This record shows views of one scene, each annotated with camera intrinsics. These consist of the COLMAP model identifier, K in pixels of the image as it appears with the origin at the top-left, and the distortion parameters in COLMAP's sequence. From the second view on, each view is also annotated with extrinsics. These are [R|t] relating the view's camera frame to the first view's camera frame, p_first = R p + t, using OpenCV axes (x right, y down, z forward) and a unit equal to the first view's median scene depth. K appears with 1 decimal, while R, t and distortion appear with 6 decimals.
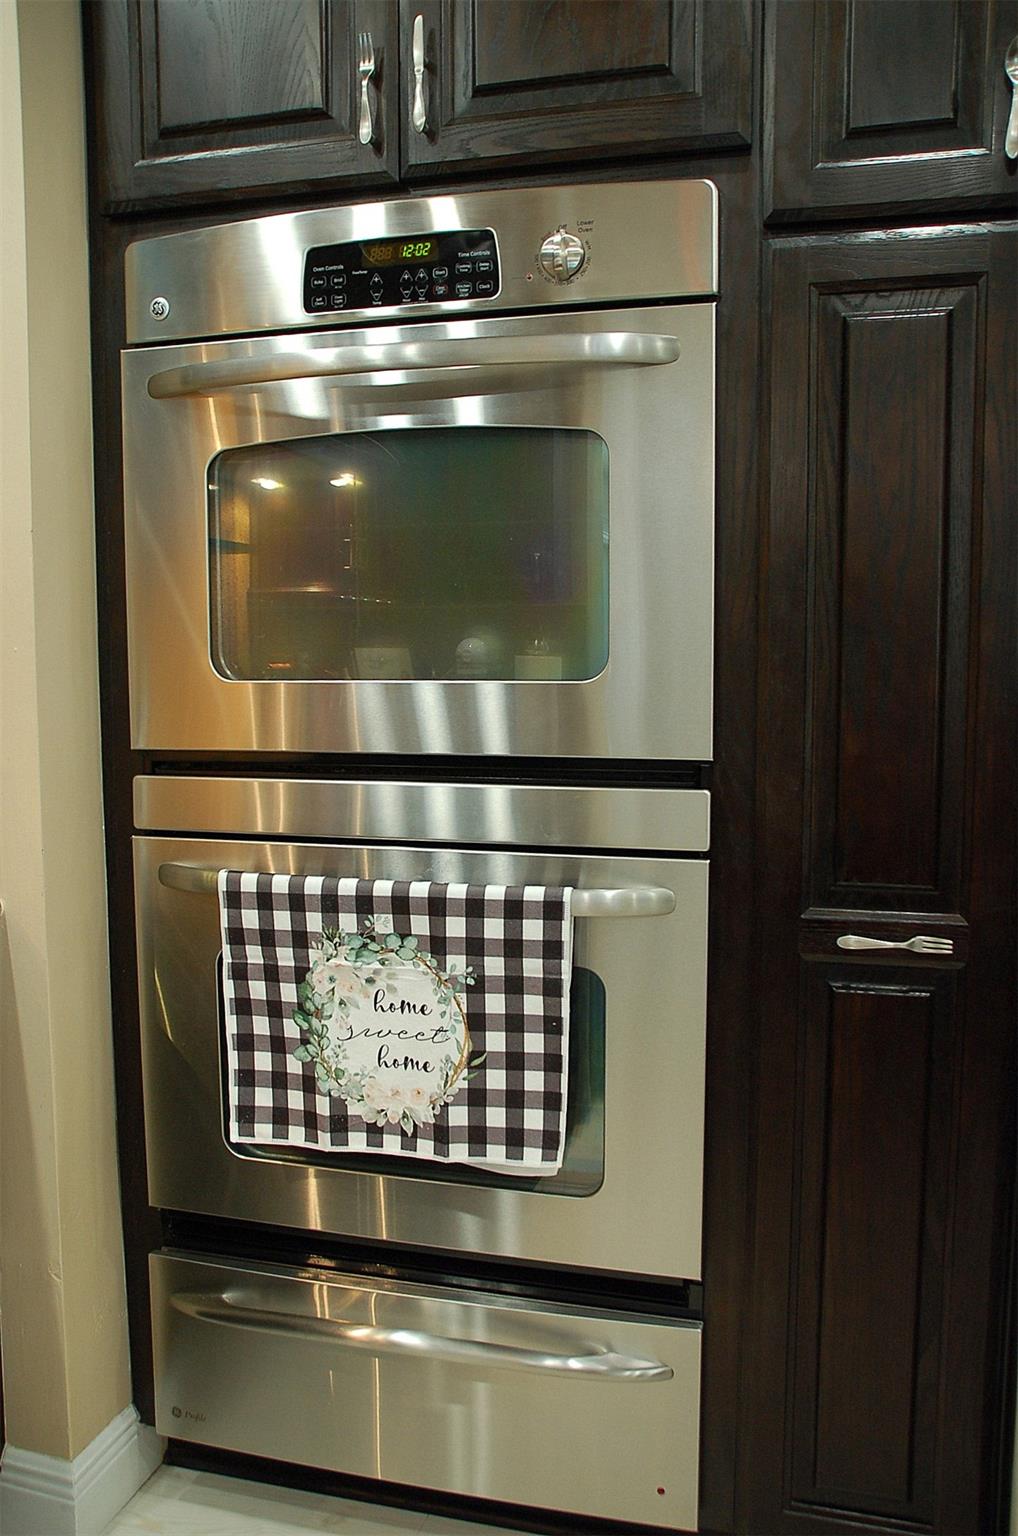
lens RADIAL K [[1259.0, 0, 508.2], [0, 1259.0, 769.2], [0, 0, 1]] dist [-0.063330, 0.024258]
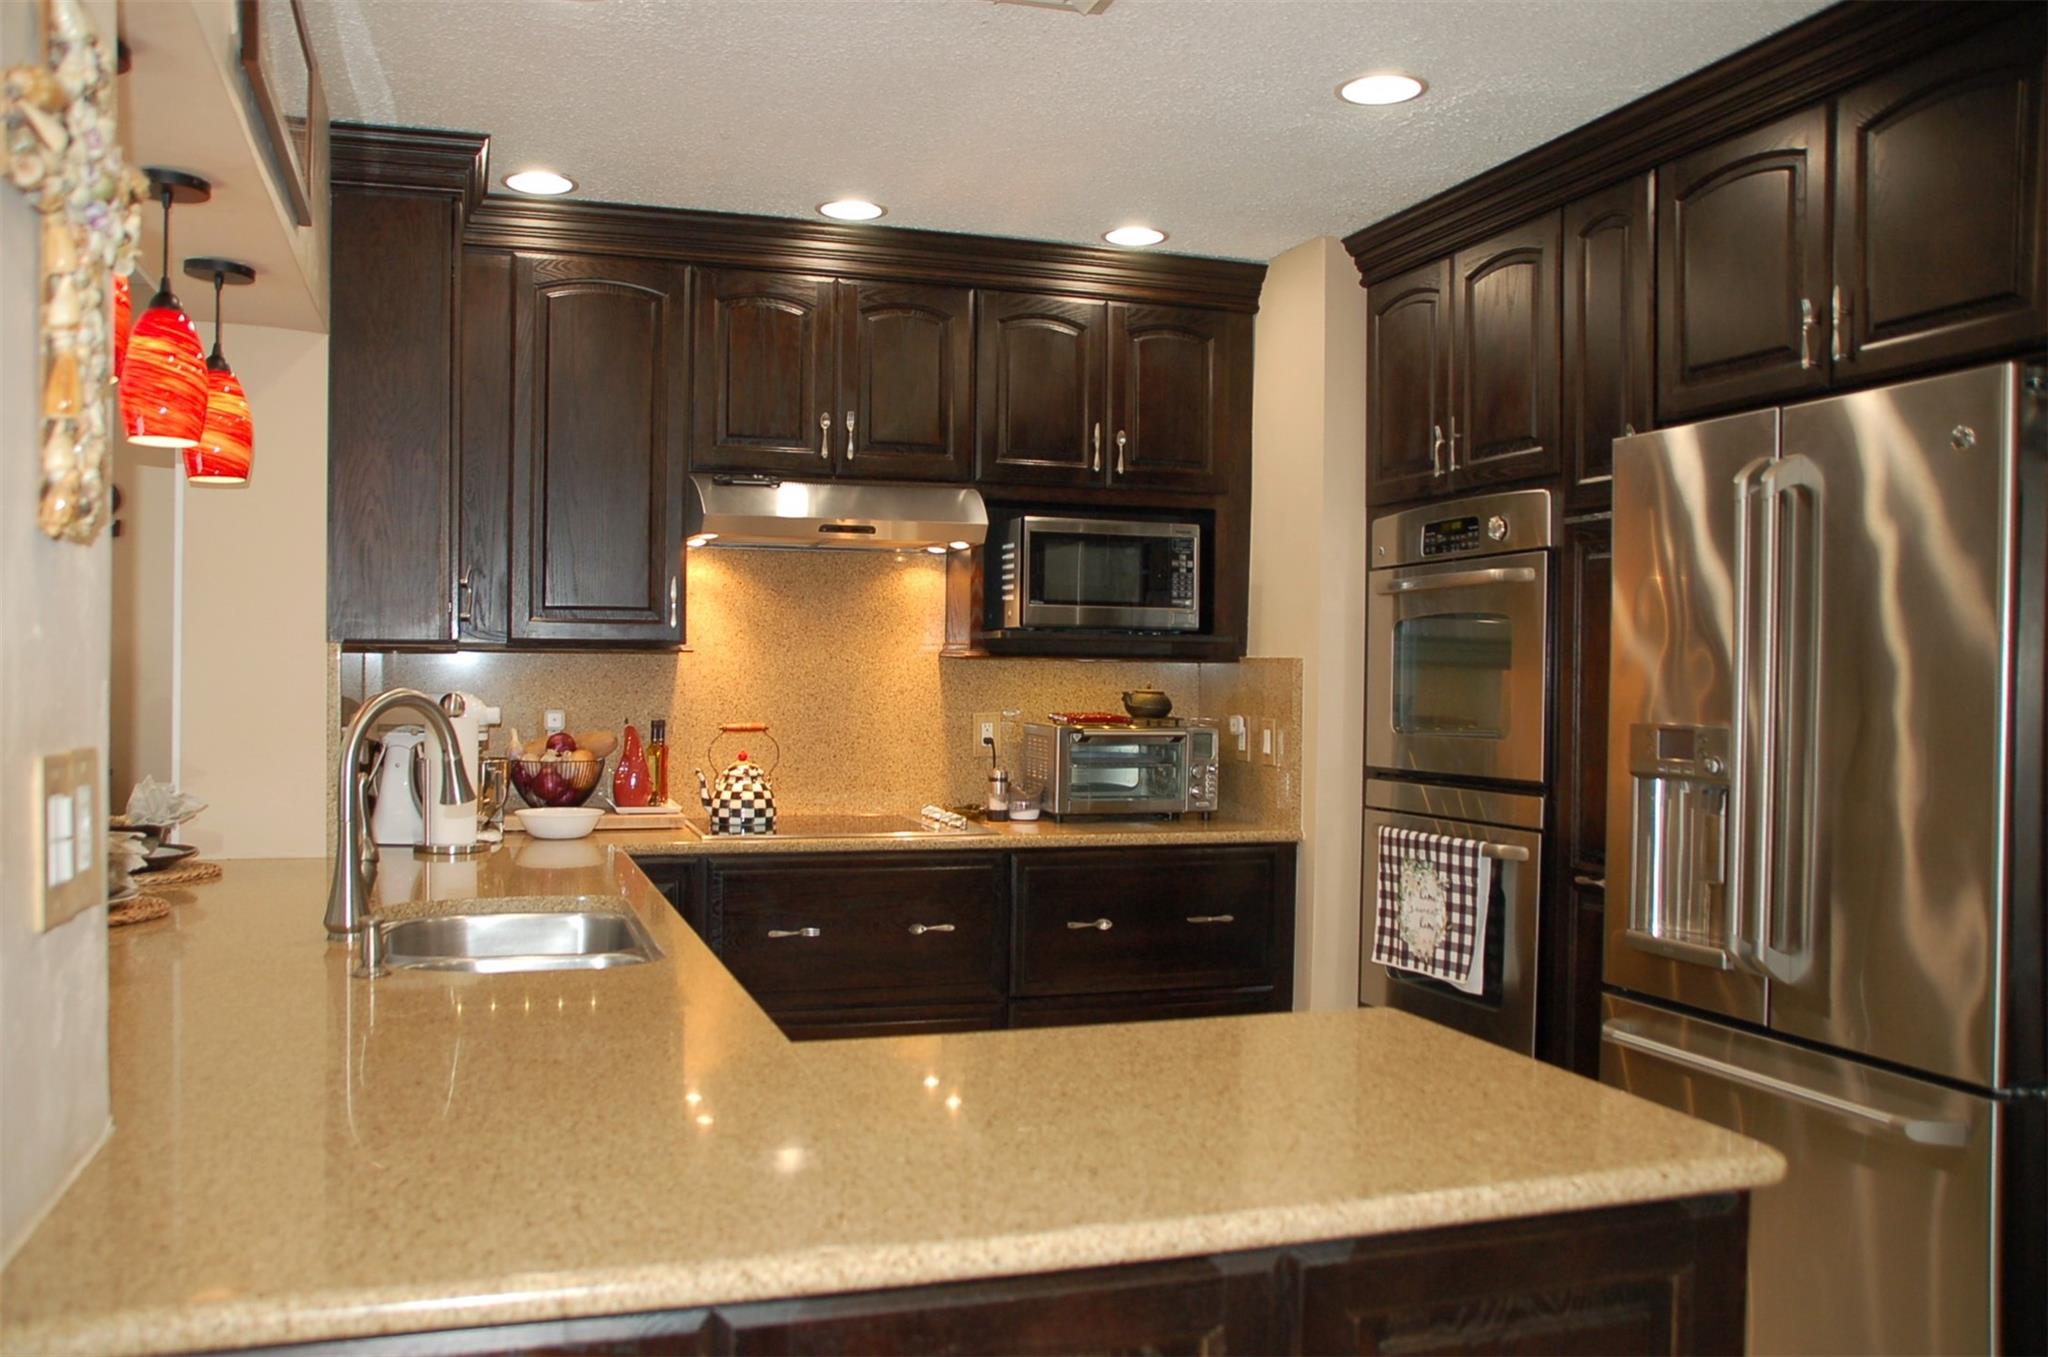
lens RADIAL K [[1678.6, 0, 1010.0], [0, 1678.6, 674.2], [0, 0, 1]] dist [-0.063330, 0.024258]
pose [[0.553269, 0.003966, -0.832993, 1.760581], [-0.101194, 0.992903, -0.062485, 0.069281], [0.826833, 0.118865, 0.549744, -1.057293]]
